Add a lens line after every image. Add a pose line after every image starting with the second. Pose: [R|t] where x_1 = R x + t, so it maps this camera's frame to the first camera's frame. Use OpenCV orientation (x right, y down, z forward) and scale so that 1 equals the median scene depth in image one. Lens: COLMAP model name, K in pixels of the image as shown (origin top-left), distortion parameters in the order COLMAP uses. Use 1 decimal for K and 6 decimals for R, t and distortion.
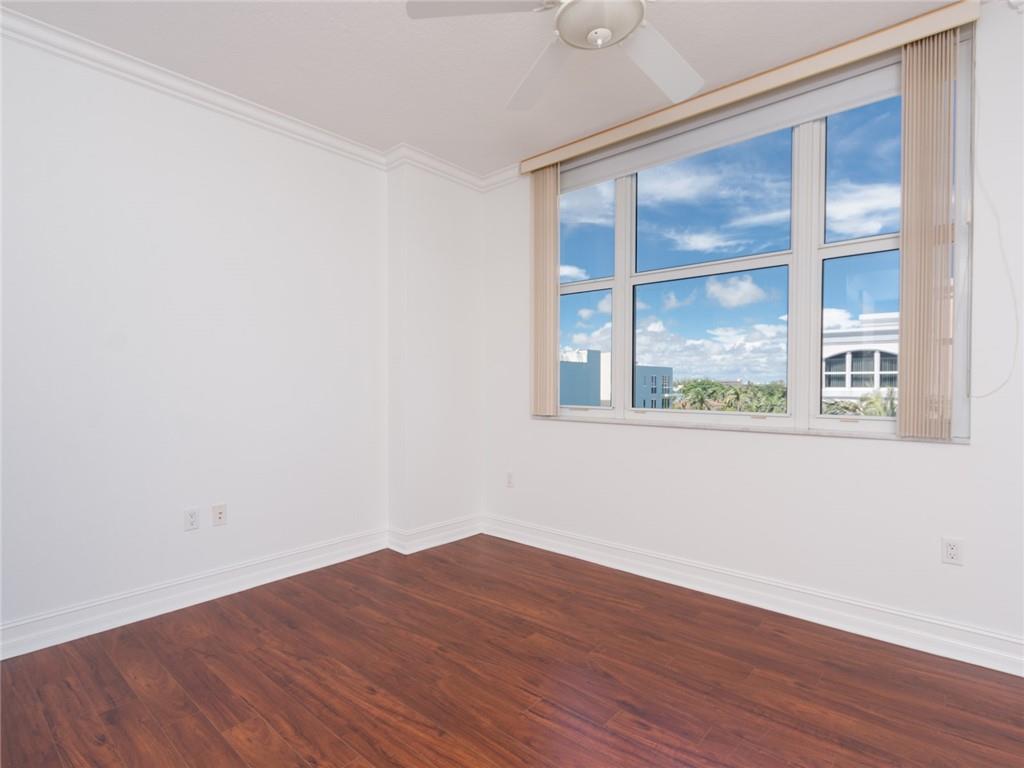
lens RADIAL K [[507.9, 0, 558.8], [0, 507.9, 383.8], [0, 0, 1]] dist [0.002436, 0.000053]
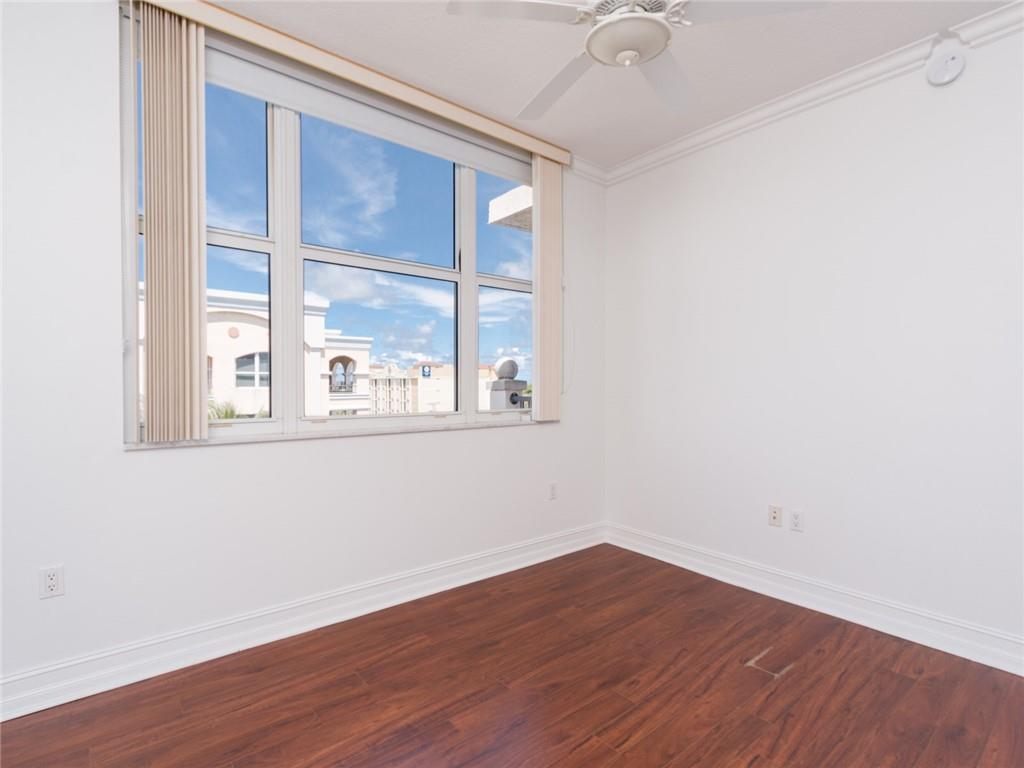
lens RADIAL K [[518.9, 0, 502.2], [0, 518.9, 386.7], [0, 0, 1]] dist [0.003335, 0.000094]
pose [[0.221058, 0.000319, 0.975261, -0.646258], [0.005718, 0.999982, -0.001623, 0.024399], [-0.975244, 0.005935, 0.221052, 0.673003]]
